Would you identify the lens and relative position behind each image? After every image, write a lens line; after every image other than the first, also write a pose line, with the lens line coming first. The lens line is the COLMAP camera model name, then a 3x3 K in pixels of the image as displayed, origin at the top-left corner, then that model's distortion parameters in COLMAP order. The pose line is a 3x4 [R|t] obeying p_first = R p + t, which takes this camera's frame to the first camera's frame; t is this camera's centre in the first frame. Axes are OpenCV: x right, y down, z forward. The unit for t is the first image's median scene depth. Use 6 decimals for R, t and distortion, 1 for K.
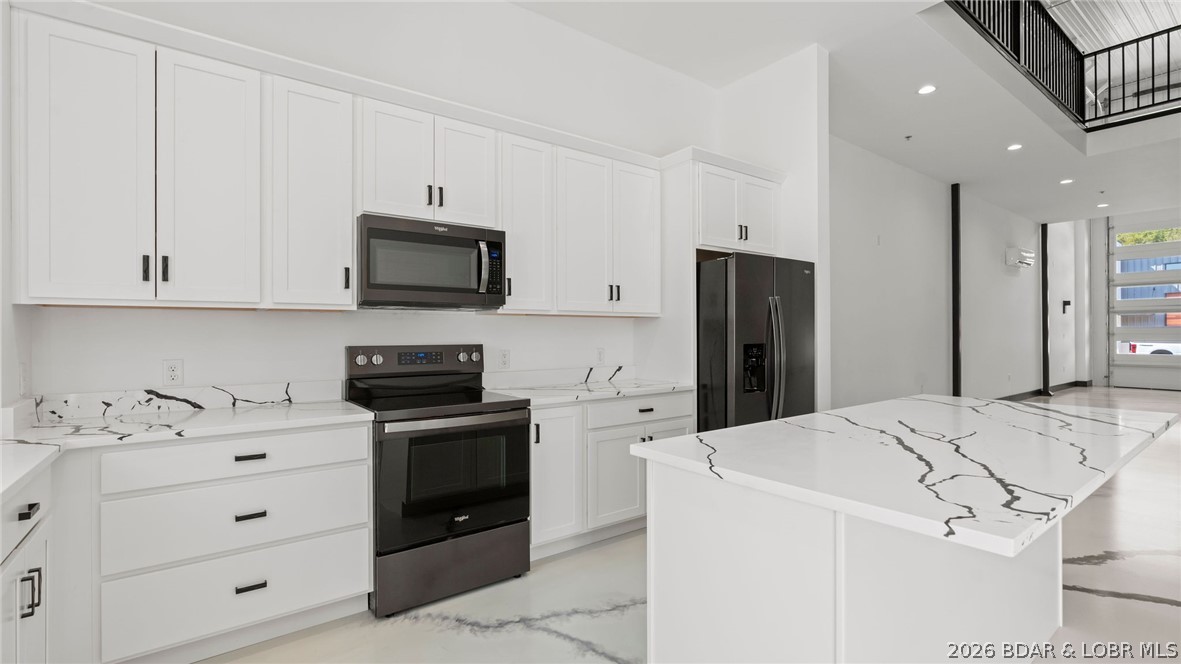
lens RADIAL K [[531.1, 0, 593.1], [0, 531.1, 331.6], [0, 0, 1]] dist [-0.010824, 0.003499]
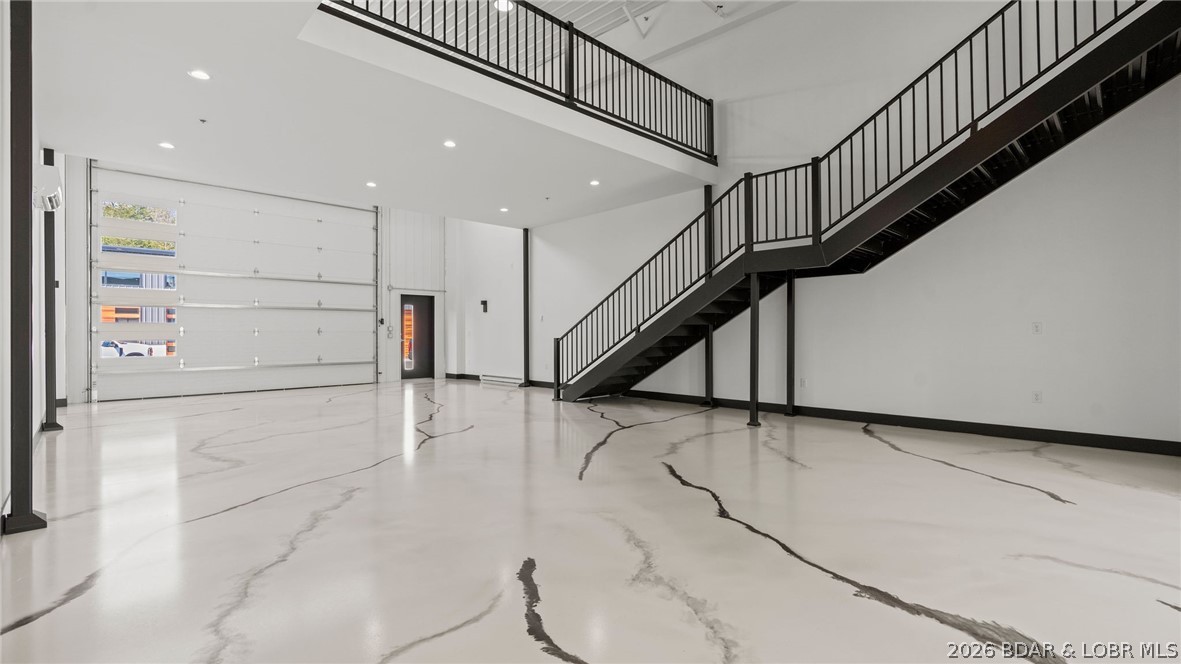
lens RADIAL K [[531.1, 0, 593.5], [0, 531.1, 329.8], [0, 0, 1]] dist [-0.010824, 0.003499]
pose [[-0.136266, 0.008193, 0.990638, 0.630416], [0.004149, 0.999962, -0.007699, 0.045794], [-0.990664, 0.003061, -0.136295, 1.758058]]
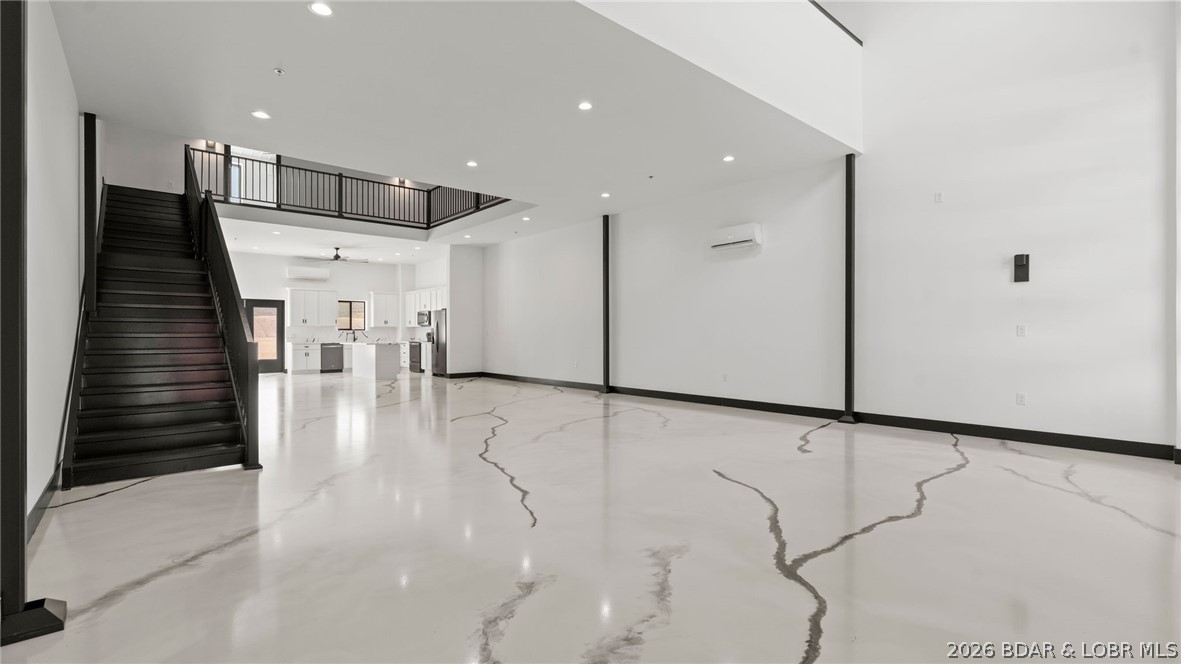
lens RADIAL K [[531.1, 0, 595.4], [0, 531.1, 332.2], [0, 0, 1]] dist [-0.010824, 0.003499]
pose [[0.078486, -0.002702, -0.996912, 5.409973], [0.003678, 0.999990, -0.002421, 0.043239], [0.996908, -0.003476, 0.078495, 2.313259]]
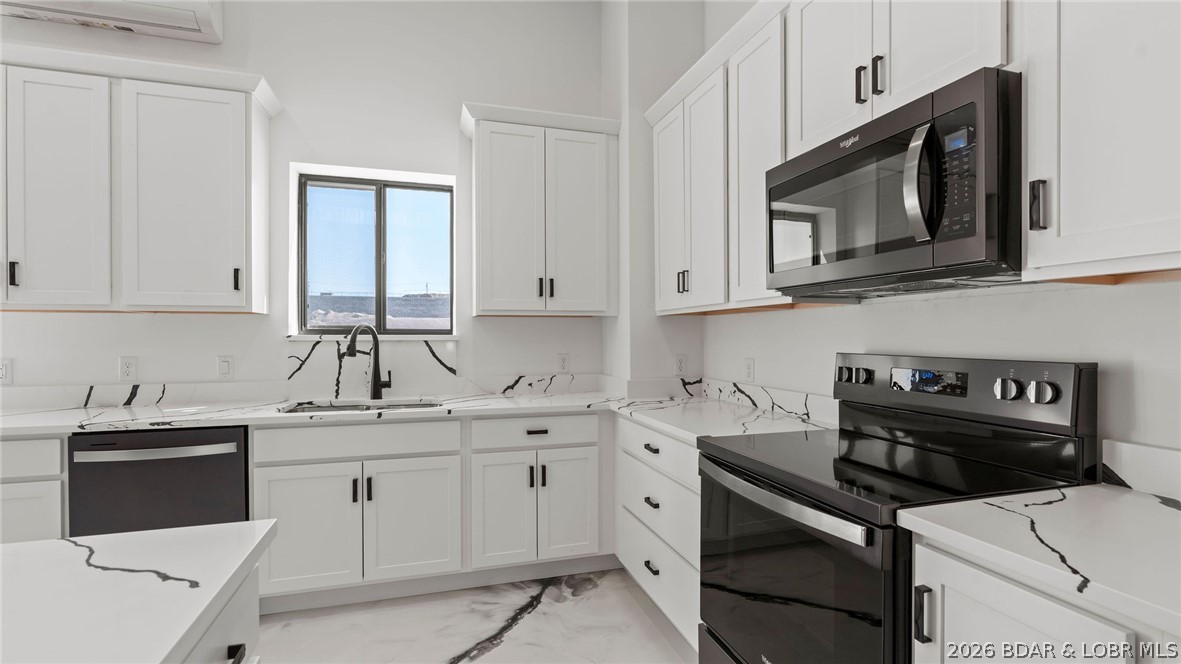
lens RADIAL K [[531.1, 0, 592.9], [0, 531.1, 338.4], [0, 0, 1]] dist [-0.010824, 0.003499]
pose [[-0.335299, 0.006401, -0.942090, 0.297010], [0.002238, 0.999980, 0.005998, 0.003201], [0.942109, -0.000097, -0.335307, 0.886786]]
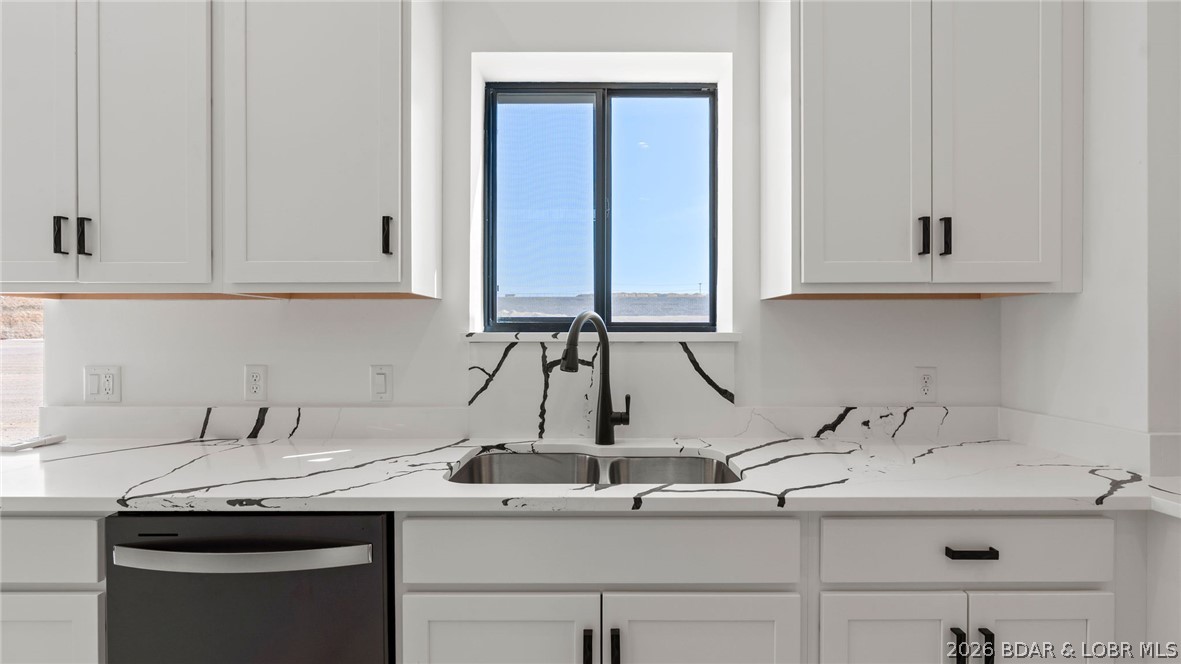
lens RADIAL K [[531.1, 0, 599.1], [0, 531.1, 337.2], [0, 0, 1]] dist [-0.010824, 0.003499]
pose [[-0.598457, 0.006129, -0.801132, -0.043464], [0.002144, 0.999979, 0.006048, 0.003677], [0.801152, 0.001902, -0.598457, 0.504897]]
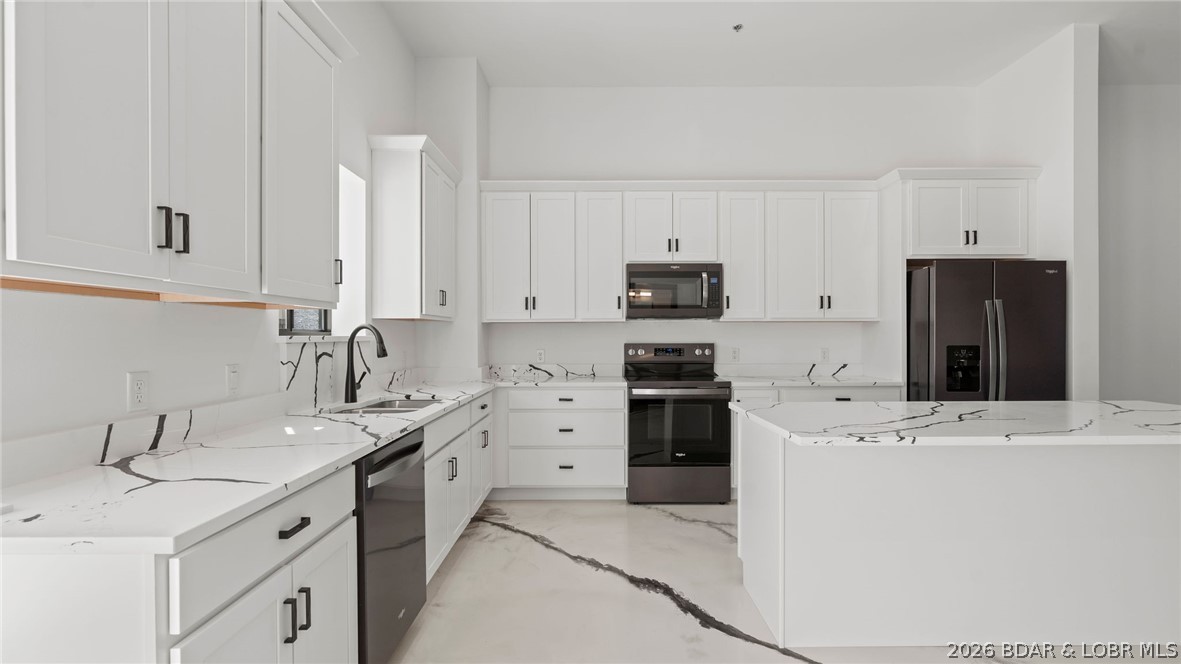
lens RADIAL K [[531.1, 0, 596.0], [0, 531.1, 335.2], [0, 0, 1]] dist [-0.010824, 0.003499]
pose [[0.799895, -0.000127, -0.600139, 0.426841], [0.001160, 0.999998, 0.001335, 0.000004], [0.600138, -0.001764, 0.799894, -0.342451]]
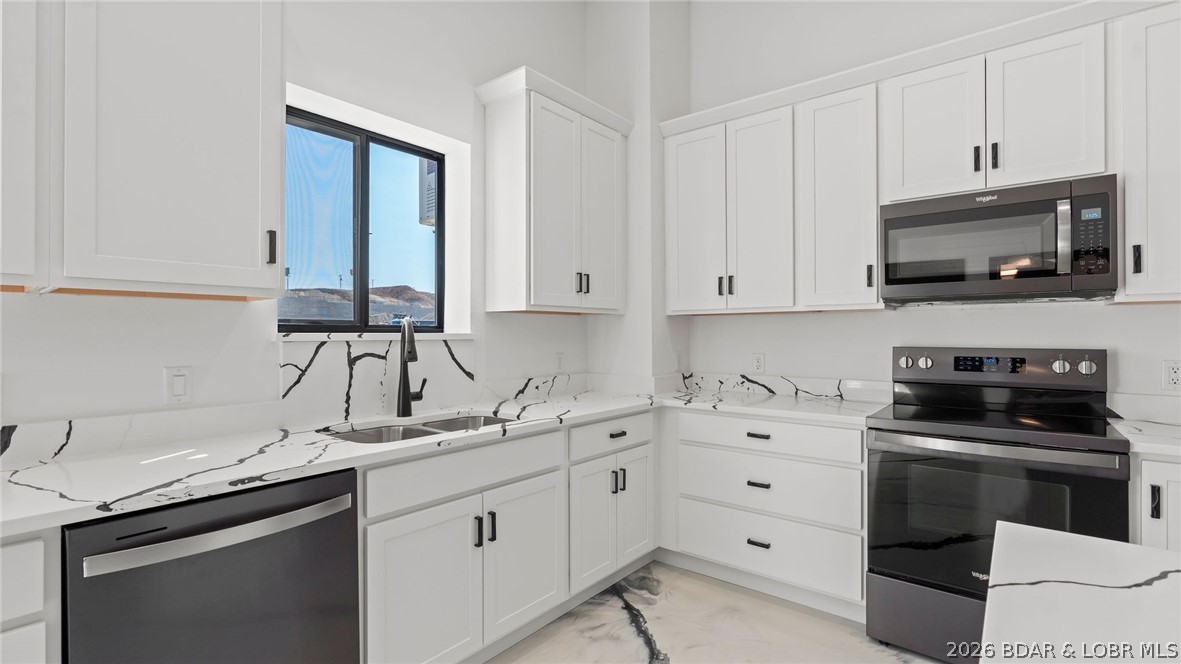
lens RADIAL K [[531.1, 0, 591.9], [0, 531.1, 332.3], [0, 0, 1]] dist [-0.010824, 0.003499]
pose [[0.243268, -0.001735, -0.969958, 0.306552], [0.001376, 0.999998, -0.001444, 0.002257], [0.969958, -0.000984, 0.243270, 0.239726]]
